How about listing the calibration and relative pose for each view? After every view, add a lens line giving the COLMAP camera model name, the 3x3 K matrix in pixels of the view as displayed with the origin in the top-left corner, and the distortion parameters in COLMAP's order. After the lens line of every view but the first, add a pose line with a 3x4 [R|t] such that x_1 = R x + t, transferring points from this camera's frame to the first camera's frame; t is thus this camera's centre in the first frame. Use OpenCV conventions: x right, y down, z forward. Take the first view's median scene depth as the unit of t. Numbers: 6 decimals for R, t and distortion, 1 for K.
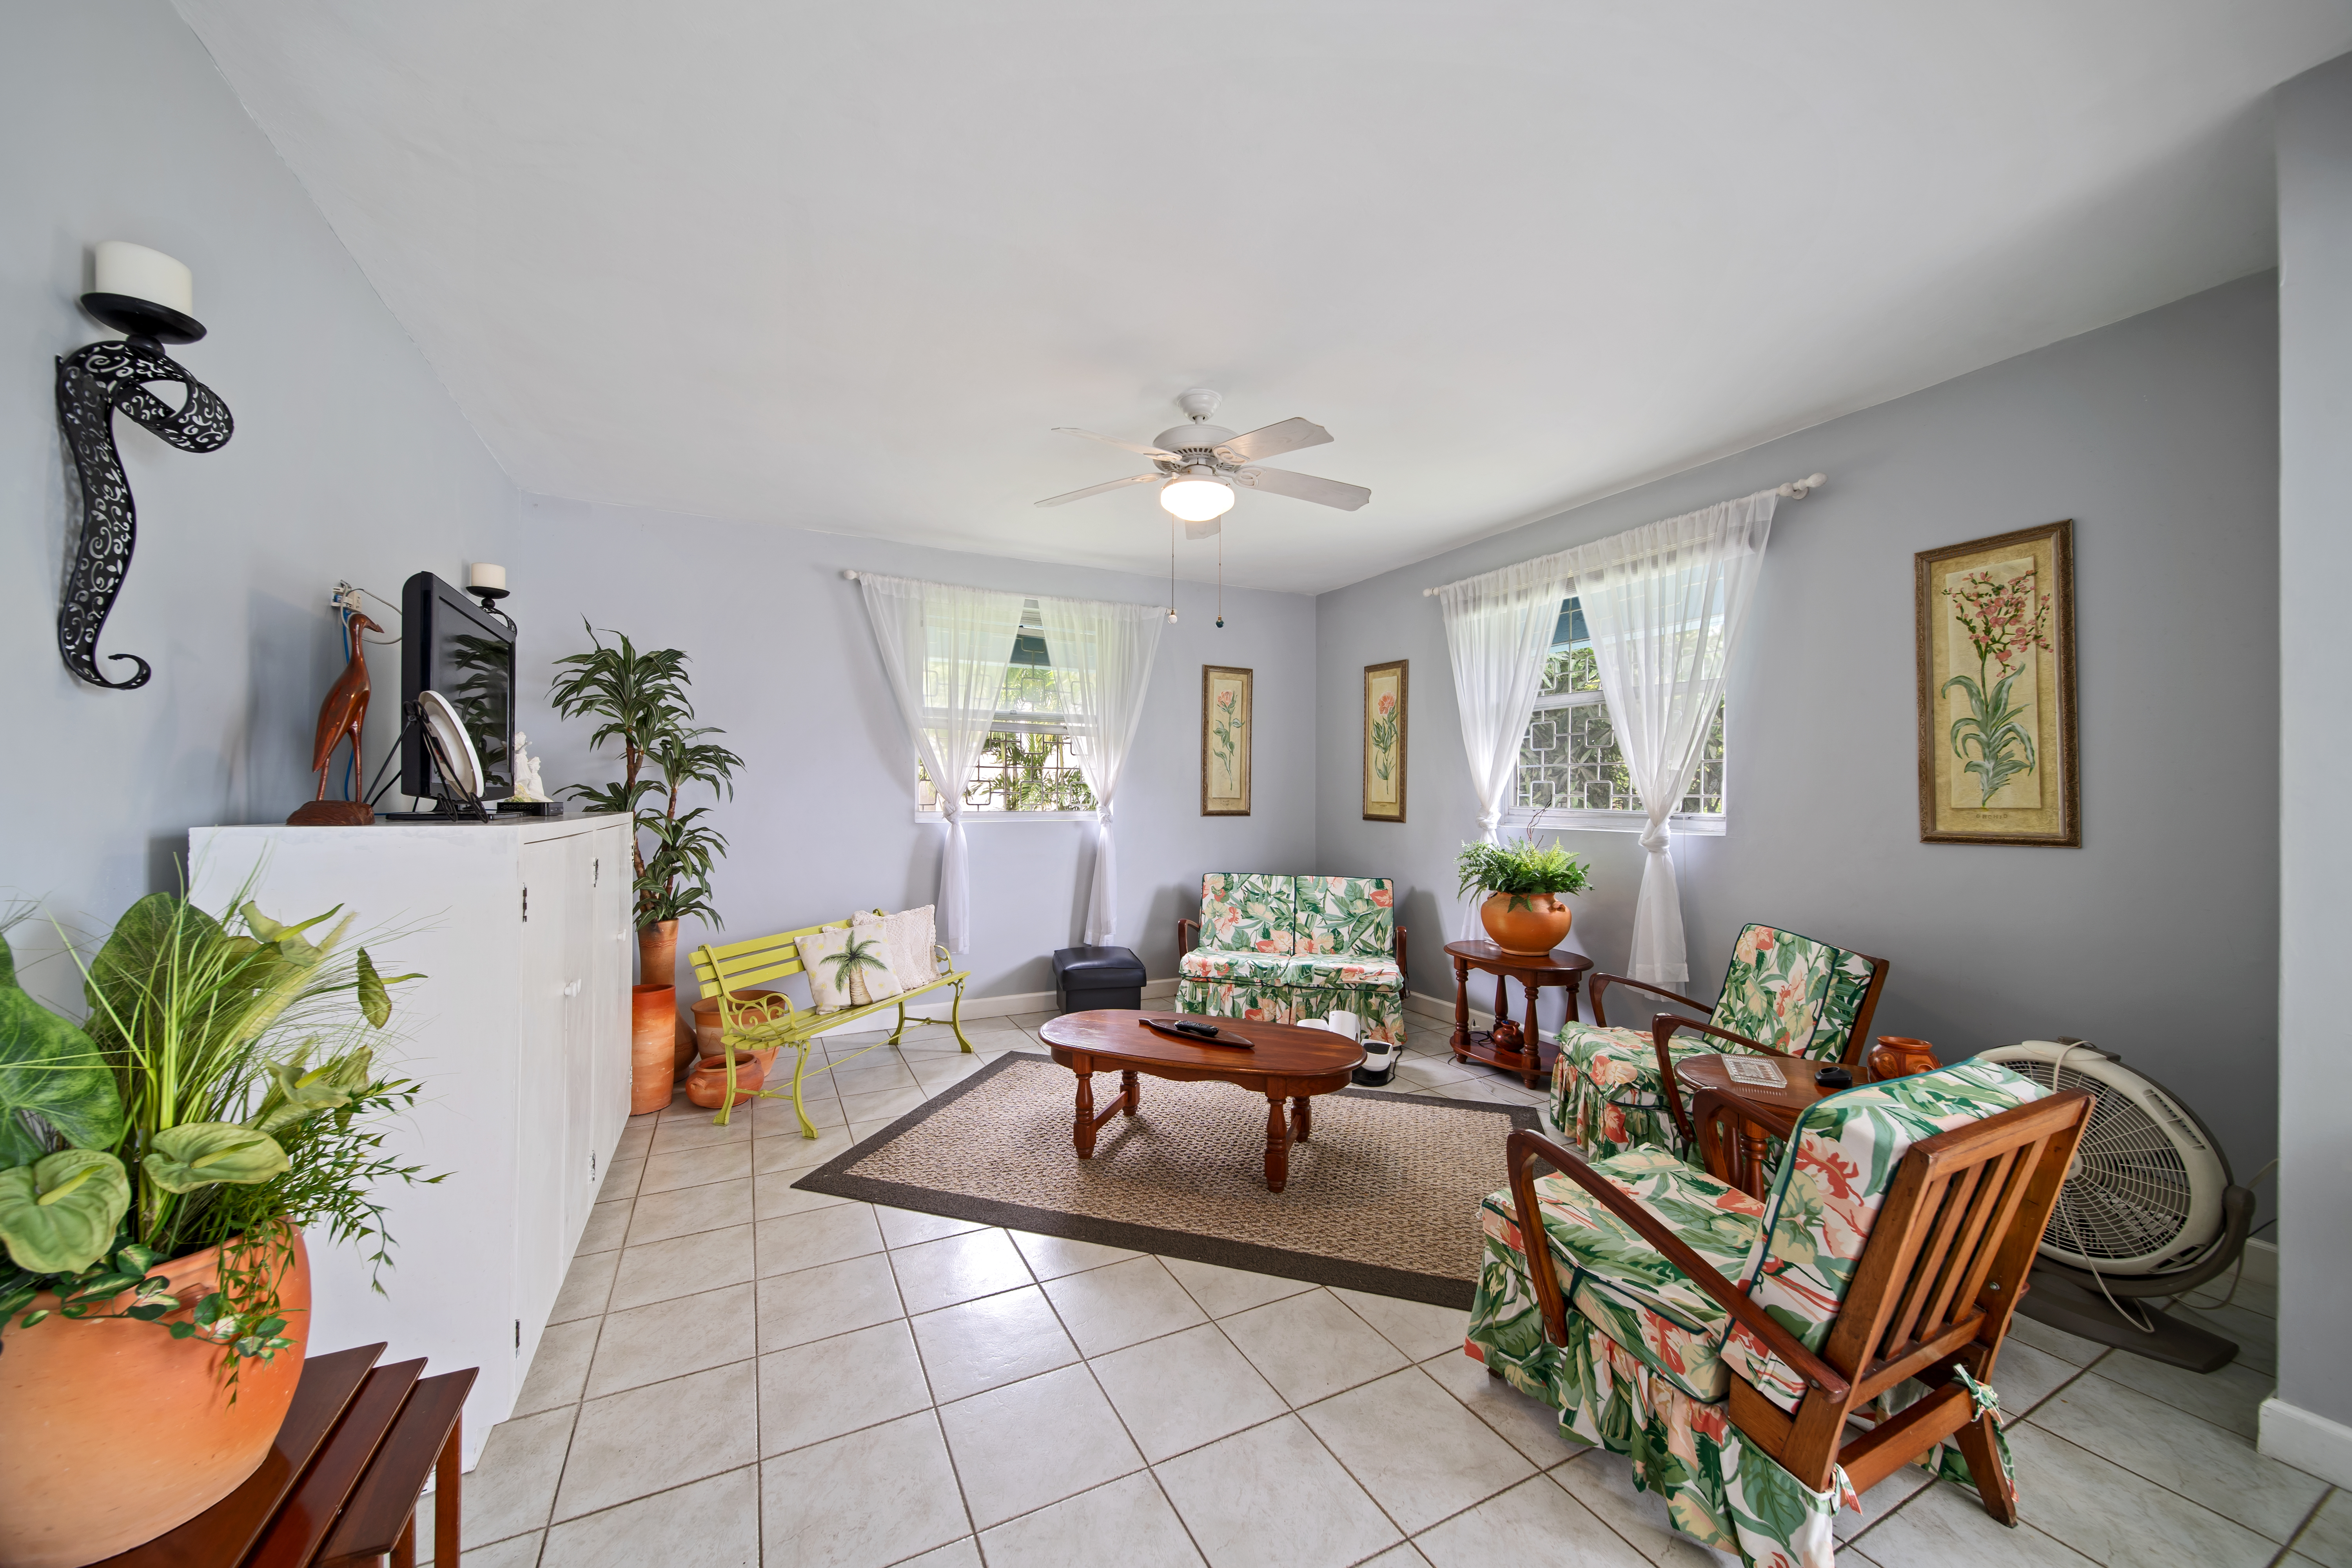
lens RADIAL K [[839.9, 0, 1154.7], [0, 839.9, 774.6], [0, 0, 1]] dist [0.001021, 0.000087]
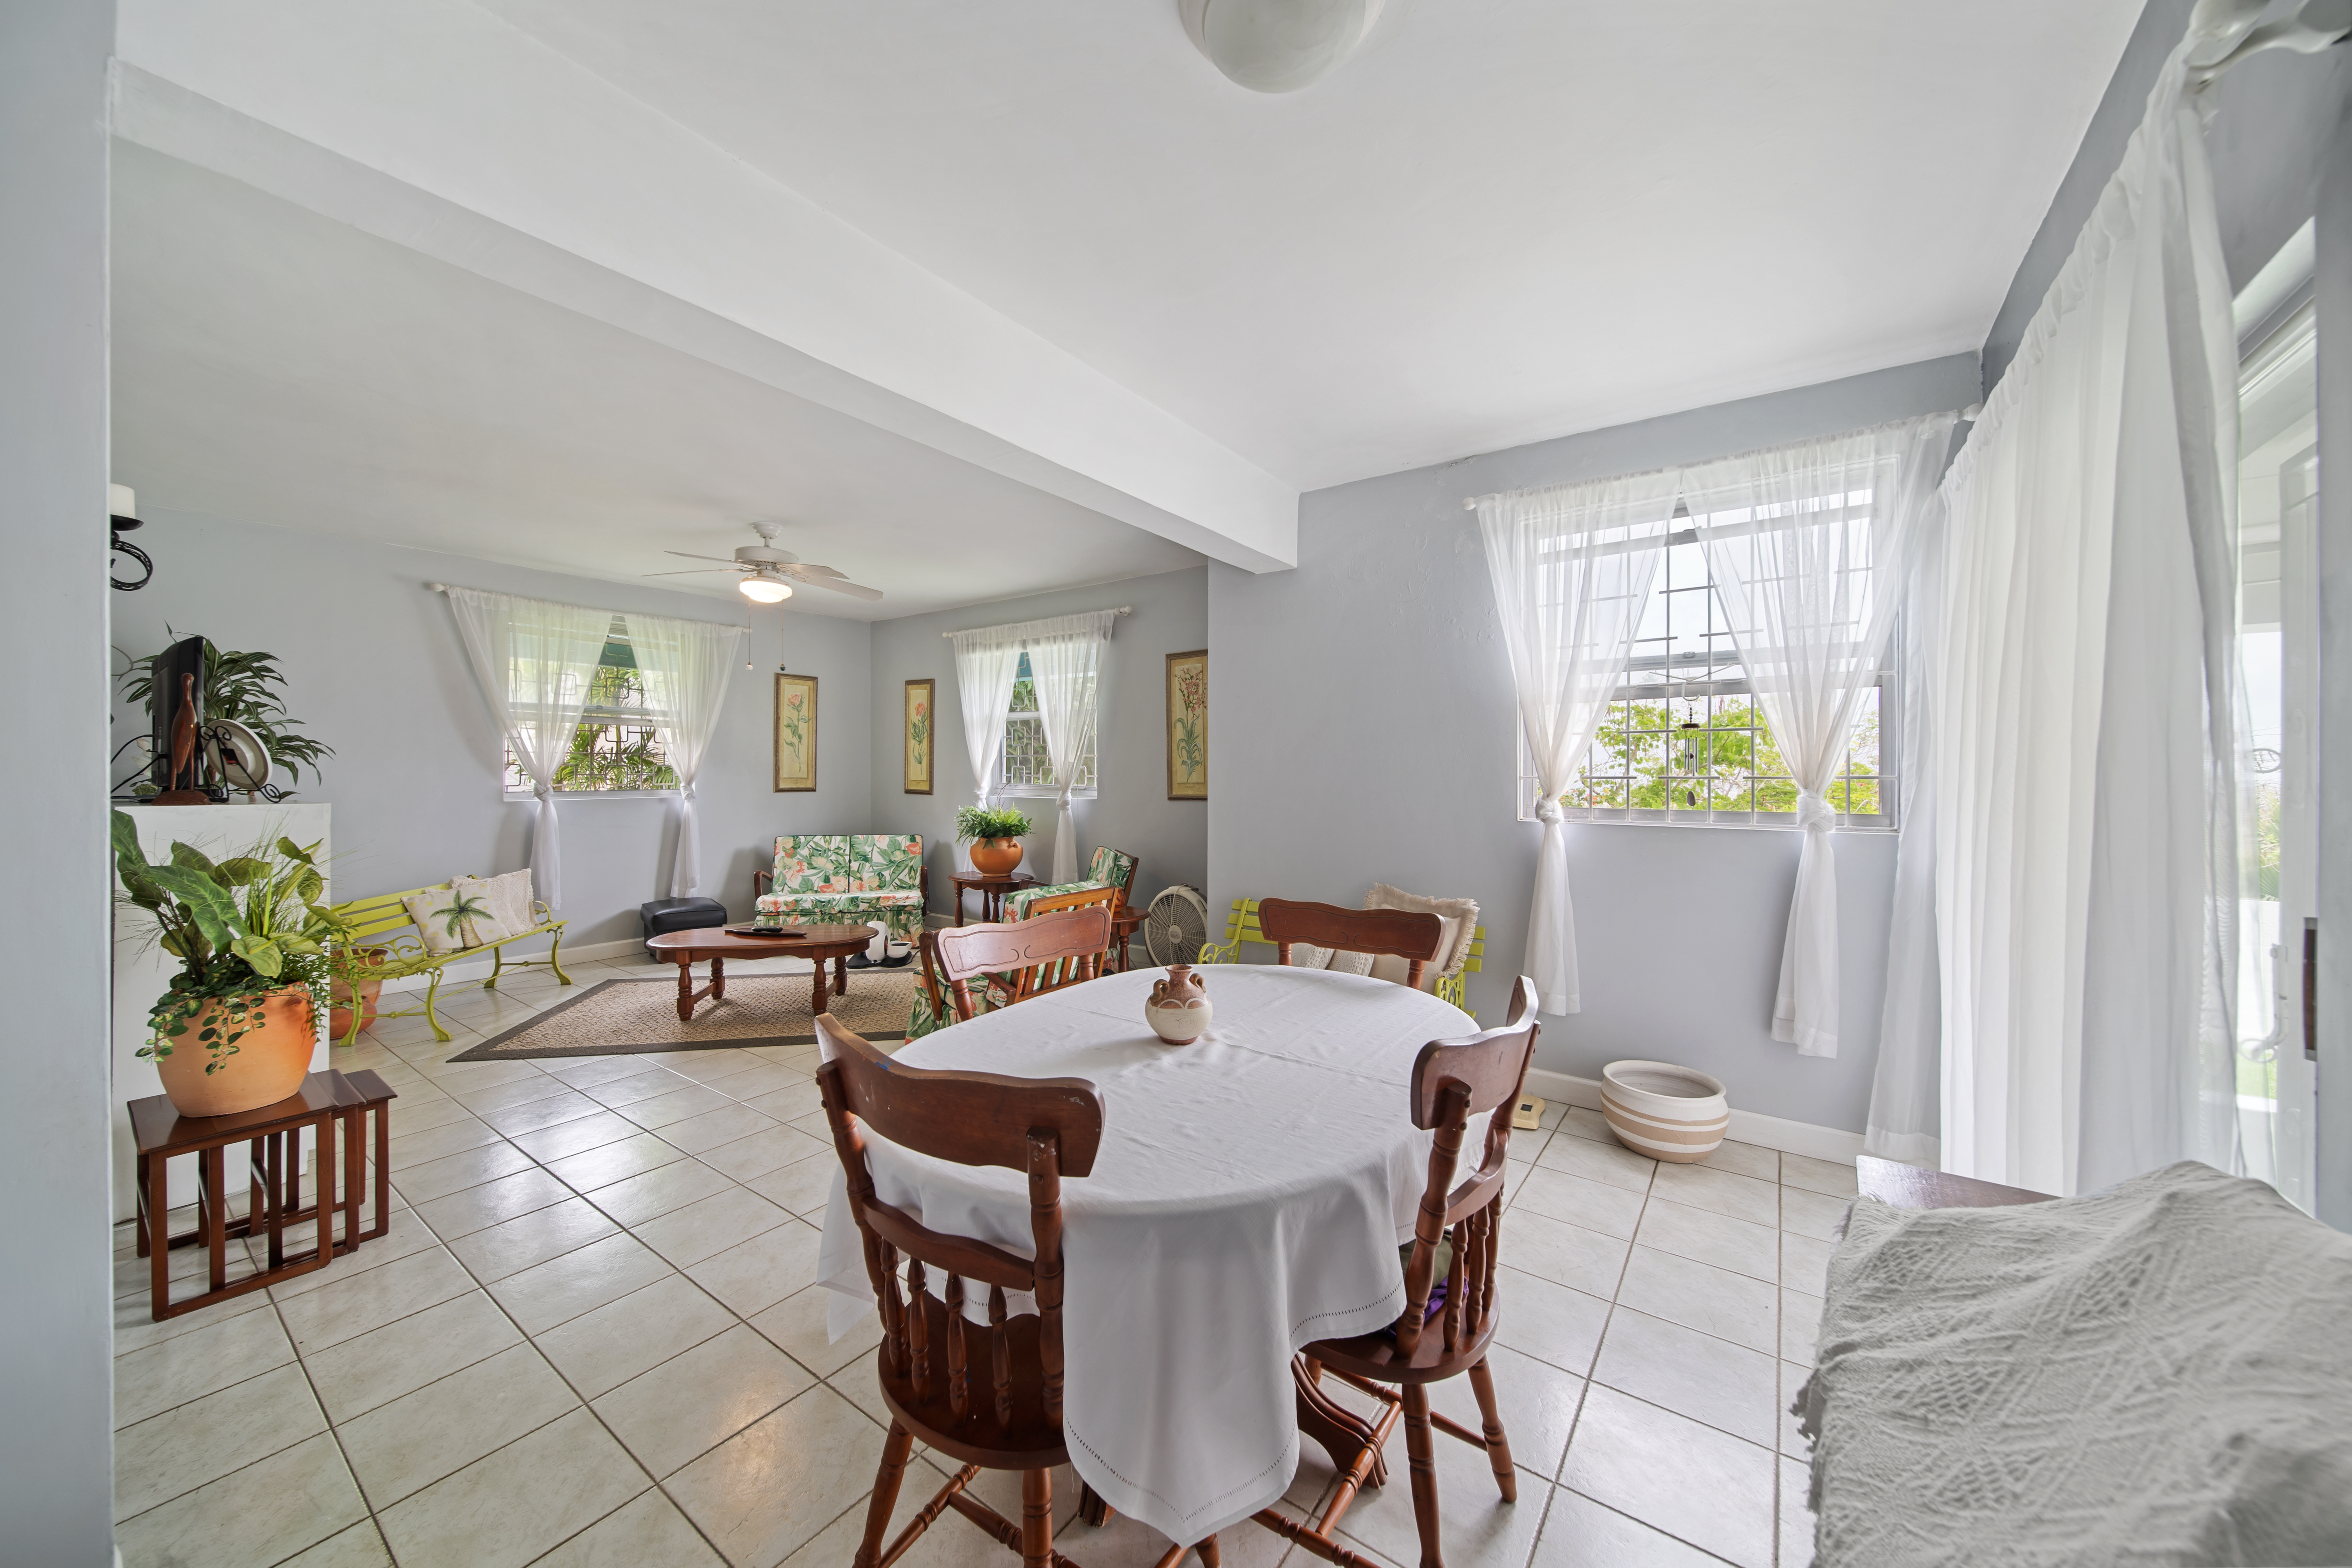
lens RADIAL K [[839.9, 0, 1154.7], [0, 839.9, 774.6], [0, 0, 1]] dist [0.001021, 0.000087]
pose [[0.890476, -0.004610, 0.455007, -0.011755], [-0.009349, 0.999552, 0.028424, -0.022938], [-0.454934, -0.029565, 0.890034, -0.479636]]
